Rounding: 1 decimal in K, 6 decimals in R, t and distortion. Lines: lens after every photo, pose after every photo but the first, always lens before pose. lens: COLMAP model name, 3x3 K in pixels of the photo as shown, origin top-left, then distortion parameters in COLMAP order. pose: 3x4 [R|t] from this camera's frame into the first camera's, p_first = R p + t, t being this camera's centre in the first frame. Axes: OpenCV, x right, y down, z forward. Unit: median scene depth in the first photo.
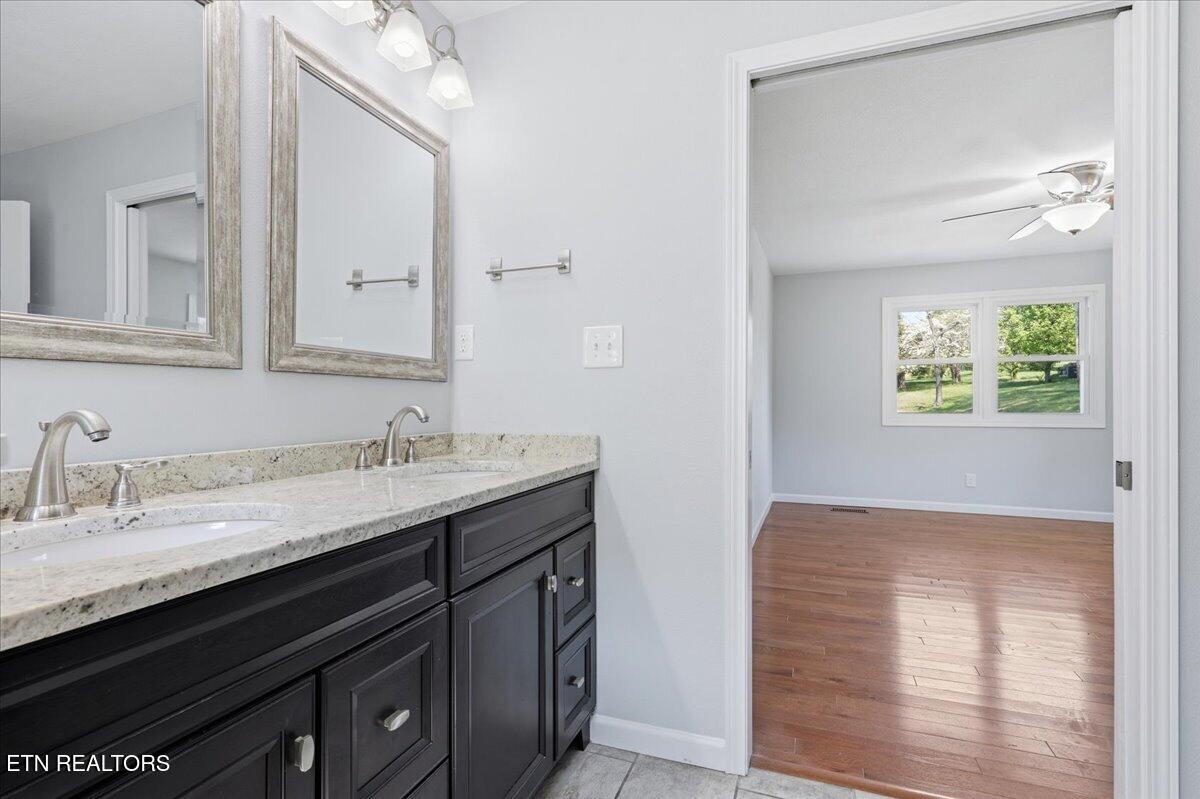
lens RADIAL K [[562.4, 0, 600.0], [0, 562.4, 399.5], [0, 0, 1]] dist [0.002729, 0.000492]
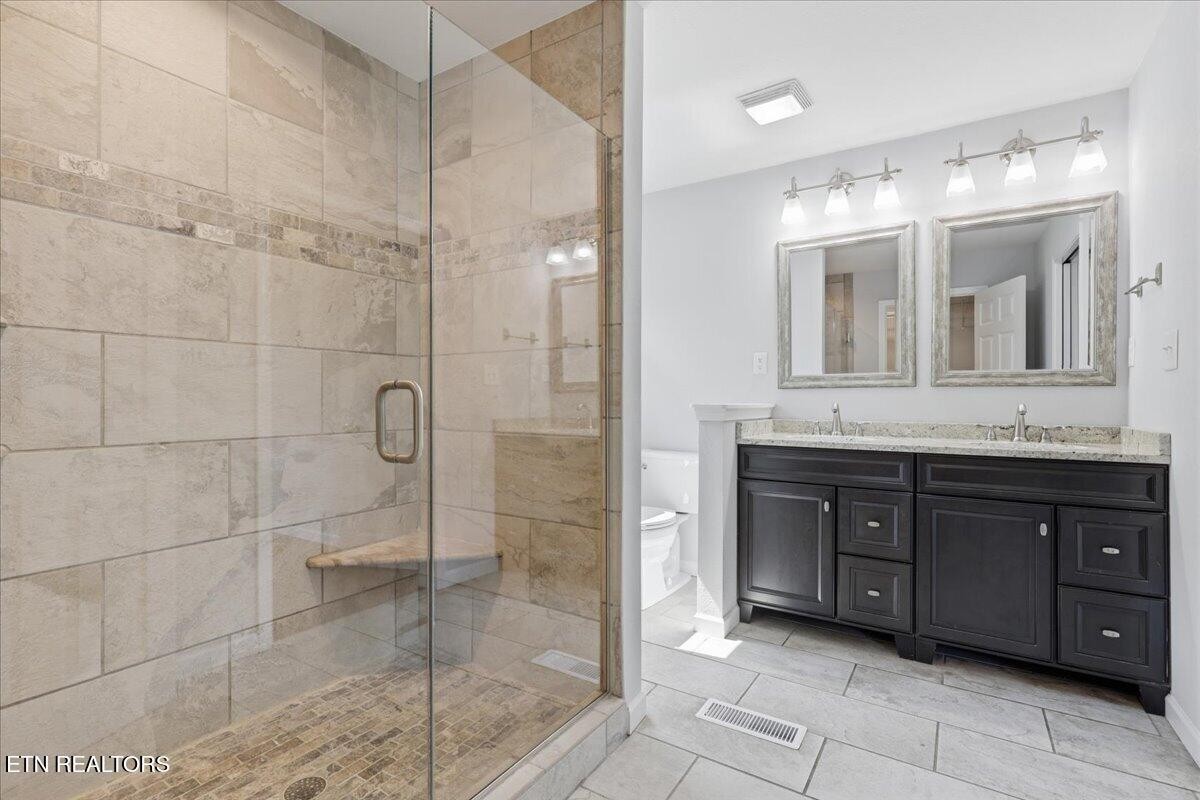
lens RADIAL K [[562.4, 0, 600.0], [0, 562.4, 400.0], [0, 0, 1]] dist [0.002729, 0.000492]
pose [[-0.210202, 0.001452, -0.977657, 1.490471], [0.000311, 0.999999, 0.001419, -0.002172], [0.977658, -0.000006, -0.210202, 0.195815]]
